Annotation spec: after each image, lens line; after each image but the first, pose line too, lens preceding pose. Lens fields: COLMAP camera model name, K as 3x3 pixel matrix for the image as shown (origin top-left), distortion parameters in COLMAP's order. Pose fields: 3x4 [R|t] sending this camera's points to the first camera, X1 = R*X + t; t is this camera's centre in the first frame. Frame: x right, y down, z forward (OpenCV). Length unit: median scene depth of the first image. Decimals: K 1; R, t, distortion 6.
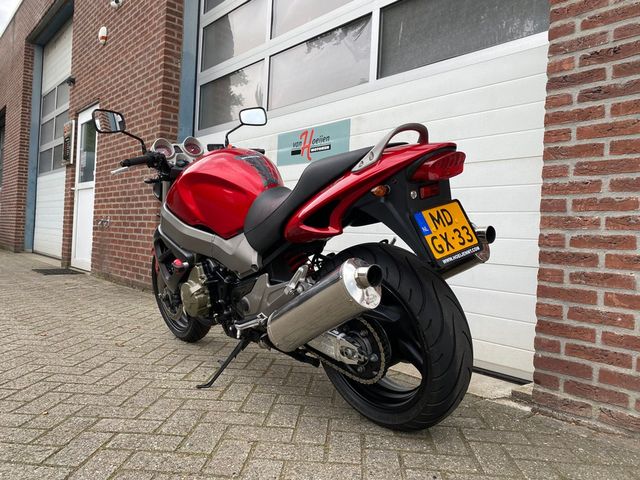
lens RADIAL K [[484.5, 0, 318.9], [0, 484.5, 233.8], [0, 0, 1]] dist [0.037043, -0.036046]
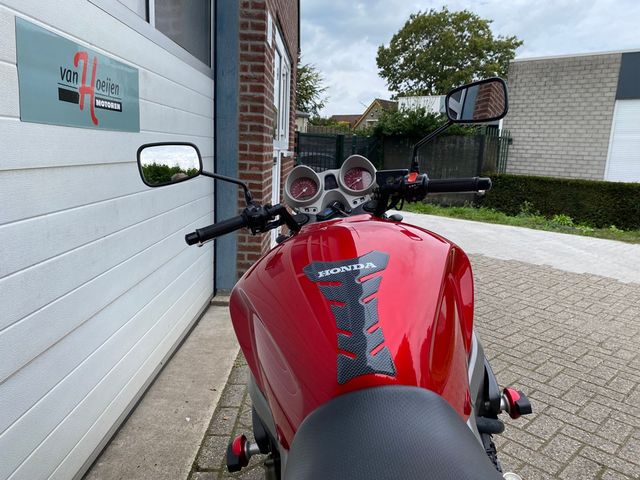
lens RADIAL K [[484.5, 0, 321.4], [0, 484.5, 241.2], [0, 0, 1]] dist [0.037043, -0.036046]
pose [[-0.751289, -0.203477, 0.627823, -0.954604], [-0.087710, 0.973631, 0.210594, -0.308466], [-0.654119, 0.103151, -0.749325, 2.348554]]
